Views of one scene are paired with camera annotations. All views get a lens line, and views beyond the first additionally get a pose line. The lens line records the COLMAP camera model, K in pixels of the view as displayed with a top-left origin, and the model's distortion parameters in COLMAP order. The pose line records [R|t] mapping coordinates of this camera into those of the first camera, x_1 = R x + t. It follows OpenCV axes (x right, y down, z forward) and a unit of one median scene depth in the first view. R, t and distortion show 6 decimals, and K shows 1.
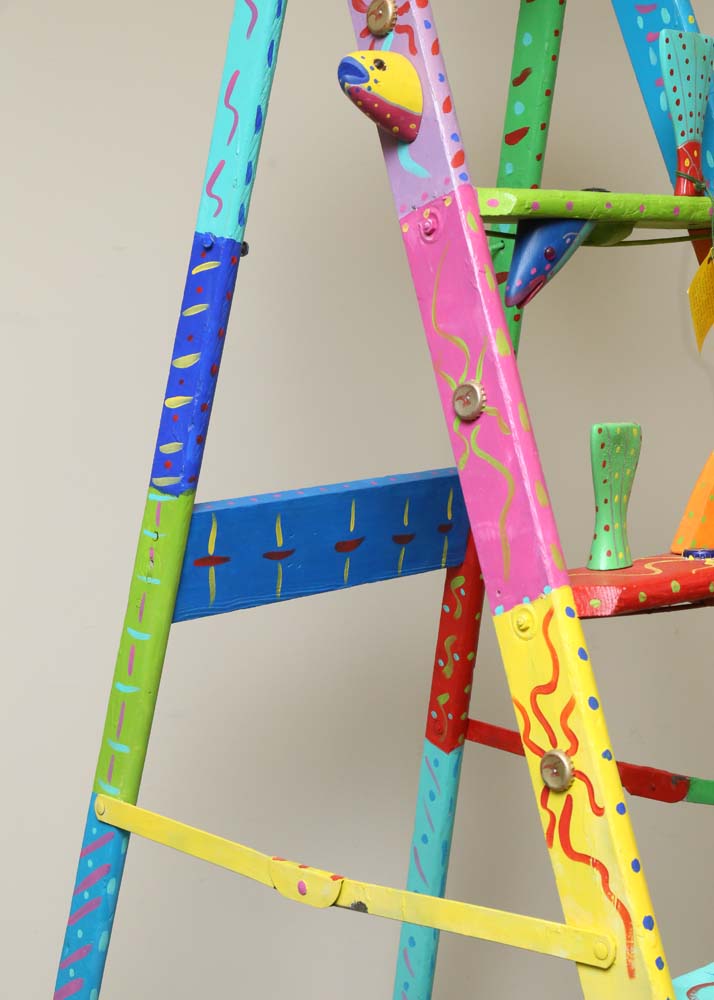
lens RADIAL K [[1817.7, 0, 355.4], [0, 1817.7, 504.9], [0, 0, 1]] dist [0.206712, 0.118967]
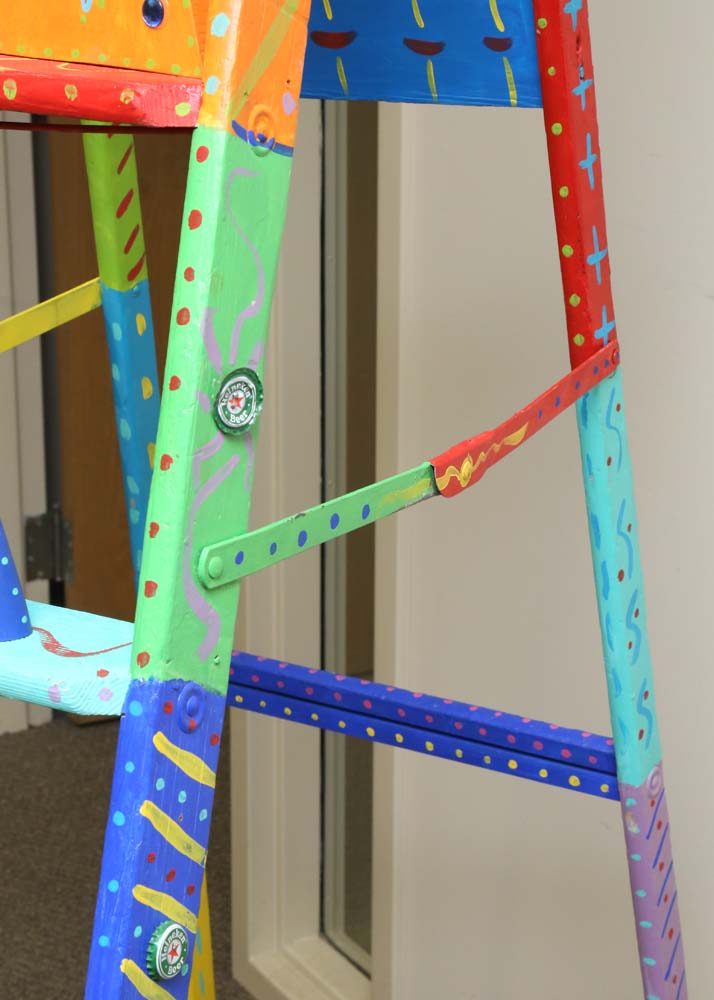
lens RADIAL K [[2240.7, 0, 360.6], [0, 2240.7, 501.0], [0, 0, 1]] dist [0.133209, 0.534066]
pose [[0.278056, 0.299493, -0.912682, 1.051512], [-0.108629, 0.953860, 0.279911, -0.067159], [0.954403, 0.021313, 0.297760, 0.862344]]
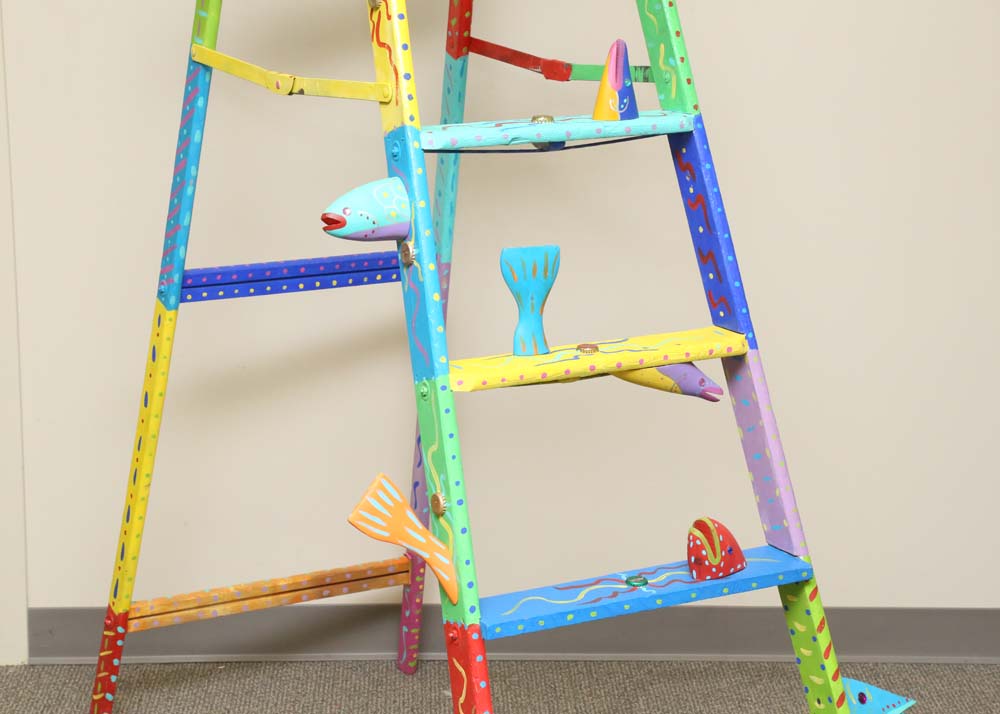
lens RADIAL K [[2196.5, 0, 495.9], [0, 2196.5, 361.5], [0, 0, 1]] dist [0.332483, 0.287476]
pose [[0.975837, 0.076318, -0.204740, 0.601923], [-0.047846, 0.988913, 0.140578, 0.160232], [0.213199, -0.127386, 0.968669, -0.977755]]
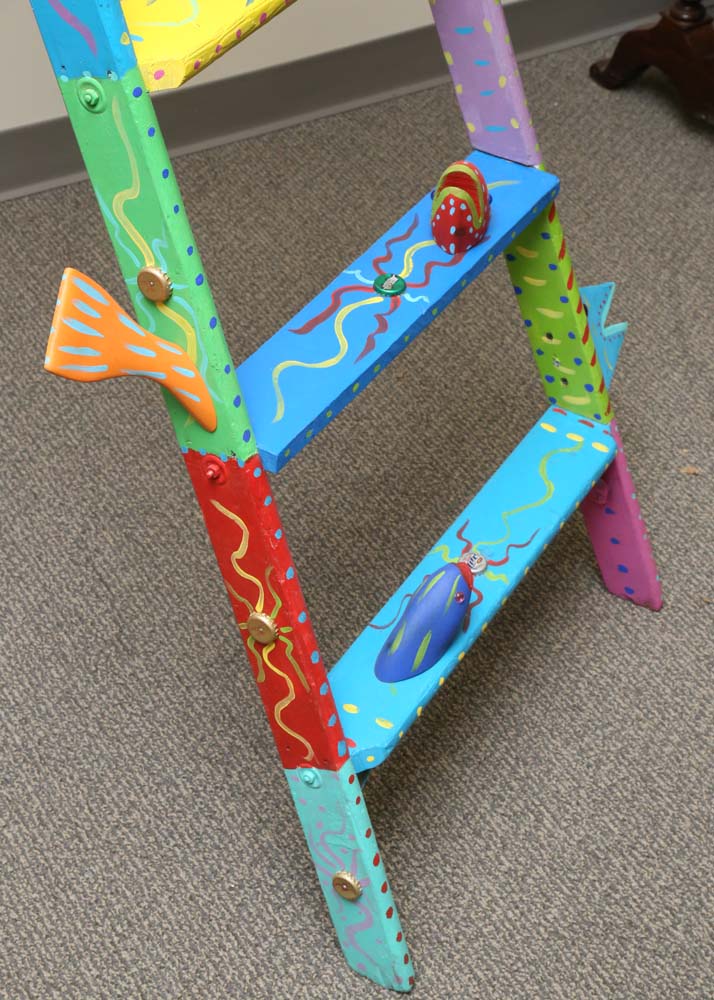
lens RADIAL K [[1803.1, 0, 358.9], [0, 1803.1, 502.5], [0, 0, 1]] dist [0.200045, 0.051881]
pose [[0.956946, -0.149705, 0.248681, 0.045839], [-0.023378, 0.814204, 0.580108, 0.100984], [-0.289322, -0.560945, 0.775650, -0.015698]]
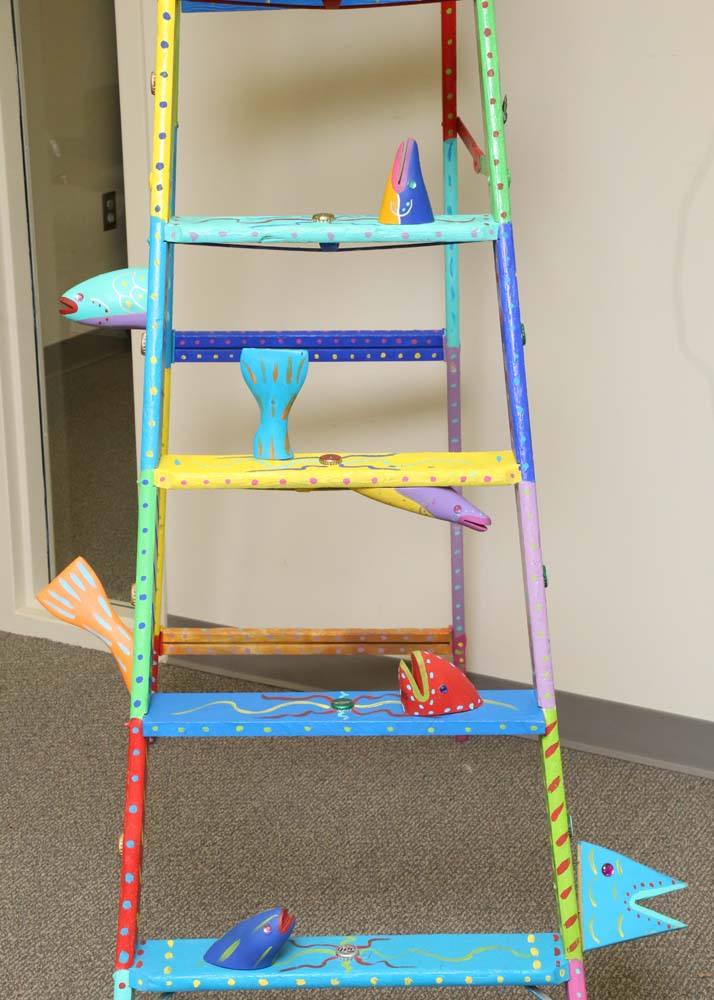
lens RADIAL K [[1968.6, 0, 357.4], [0, 1968.6, 504.8], [0, 0, 1]] dist [0.242495, 0.378434]
pose [[0.745621, 0.217844, -0.629757, 1.359589], [-0.076038, 0.966696, 0.244370, 0.043319], [0.662018, -0.134322, 0.737353, -0.319024]]
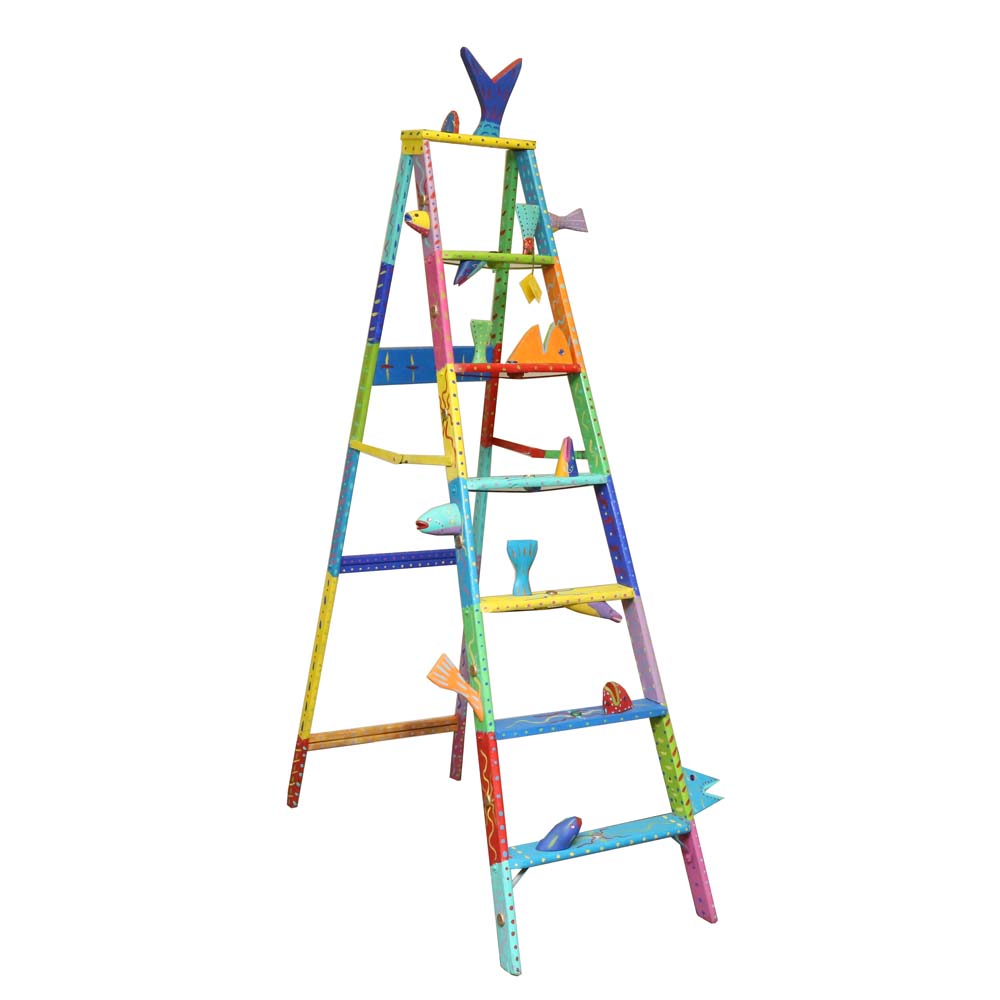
lens RADIAL K [[1342.9, 0, 498.9], [0, 1342.9, 520.1], [0, 0, 1]] dist [-0.048621, 0.005176]
pose [[0.973580, 0.065750, -0.218673, 0.687445], [-0.057124, 0.997328, 0.045544, 0.193787], [0.221084, -0.031849, 0.974735, -1.326975]]
